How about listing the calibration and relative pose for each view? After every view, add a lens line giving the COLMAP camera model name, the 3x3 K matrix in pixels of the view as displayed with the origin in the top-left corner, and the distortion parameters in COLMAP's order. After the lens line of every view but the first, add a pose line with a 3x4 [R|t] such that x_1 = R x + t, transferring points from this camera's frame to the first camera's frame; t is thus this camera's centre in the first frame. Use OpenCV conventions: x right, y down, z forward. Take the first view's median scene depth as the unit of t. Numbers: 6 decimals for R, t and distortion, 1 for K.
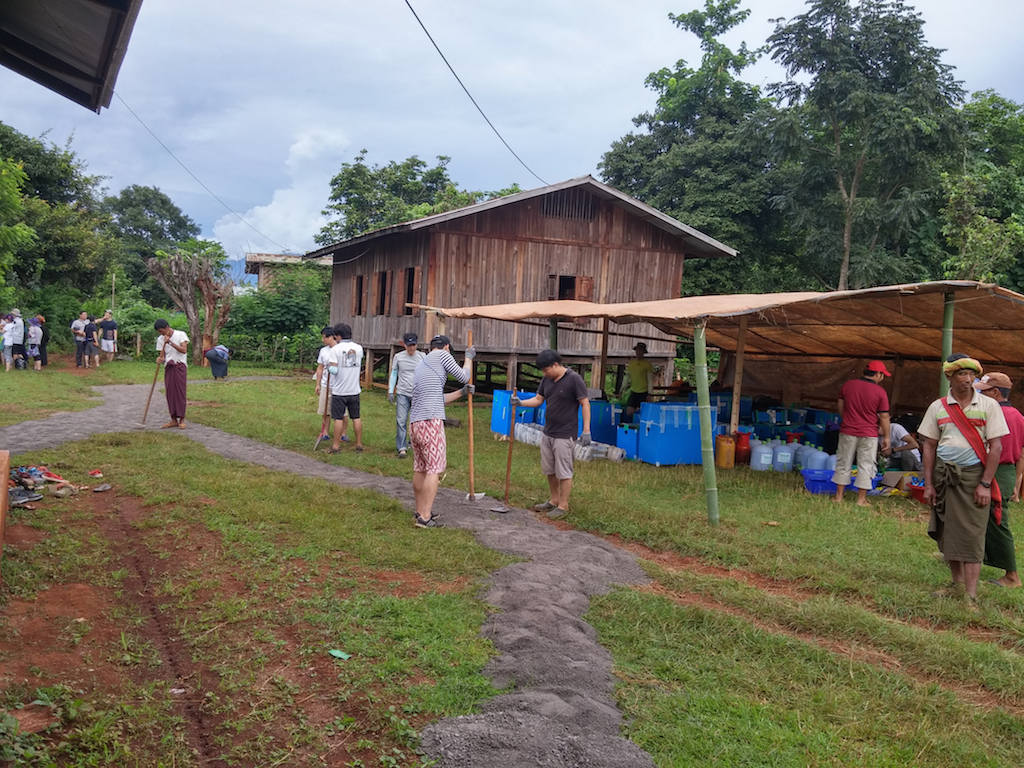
lens RADIAL K [[871.6, 0, 509.2], [0, 871.6, 379.9], [0, 0, 1]] dist [0.079402, -0.101535]
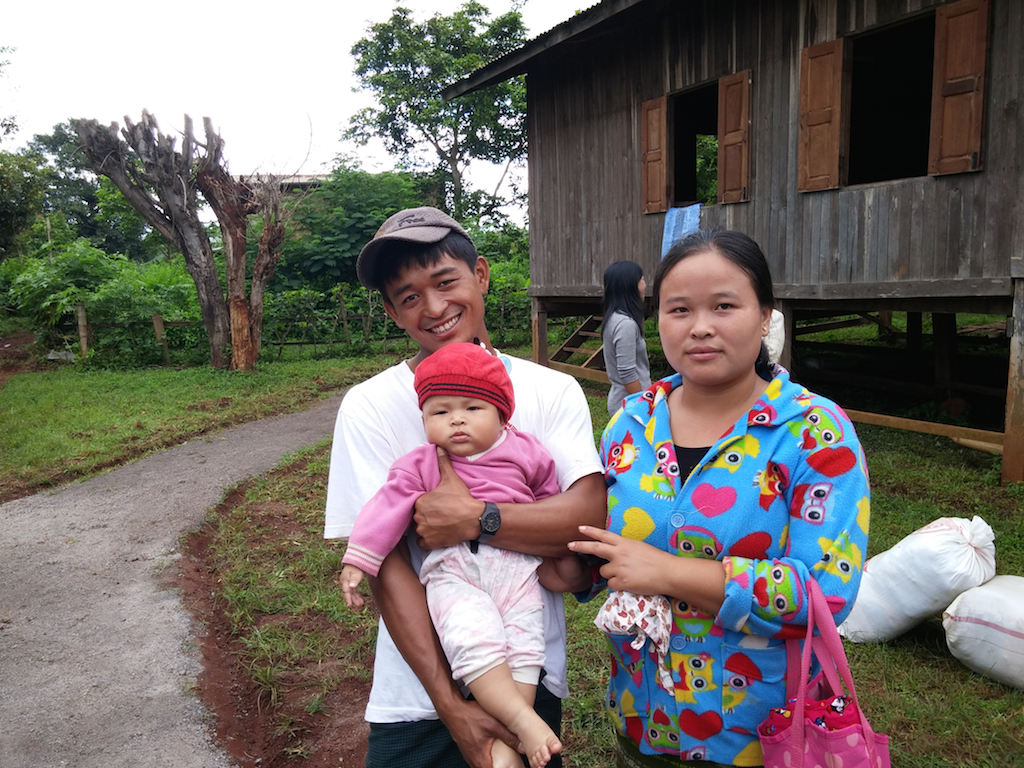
lens RADIAL K [[871.6, 0, 509.2], [0, 871.6, 379.9], [0, 0, 1]] dist [0.079402, -0.101535]
pose [[0.995771, -0.088099, 0.026039, -0.183641], [0.085726, 0.992993, 0.081336, -0.028488], [-0.033022, -0.078760, 0.996347, 0.457119]]
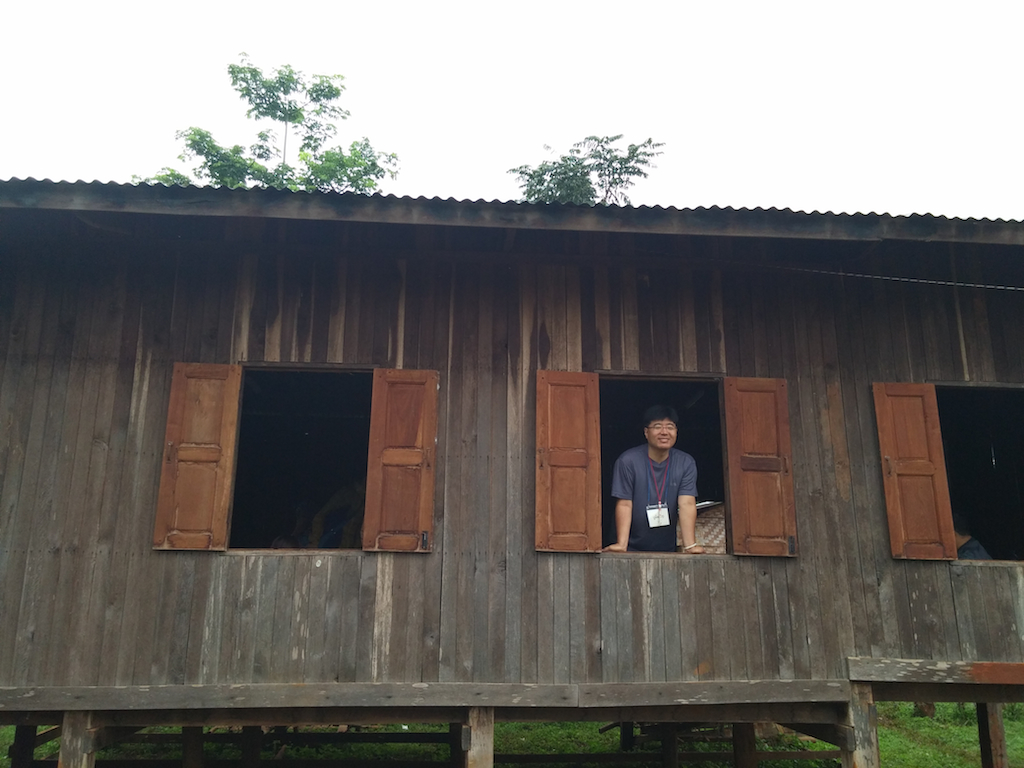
lens RADIAL K [[871.6, 0, 509.2], [0, 871.6, 379.9], [0, 0, 1]] dist [0.079402, -0.101535]
pose [[0.351692, 0.187828, 0.917079, -0.260773], [0.051913, 0.974243, -0.219444, -0.047978], [-0.934675, 0.124785, 0.332883, 0.638578]]
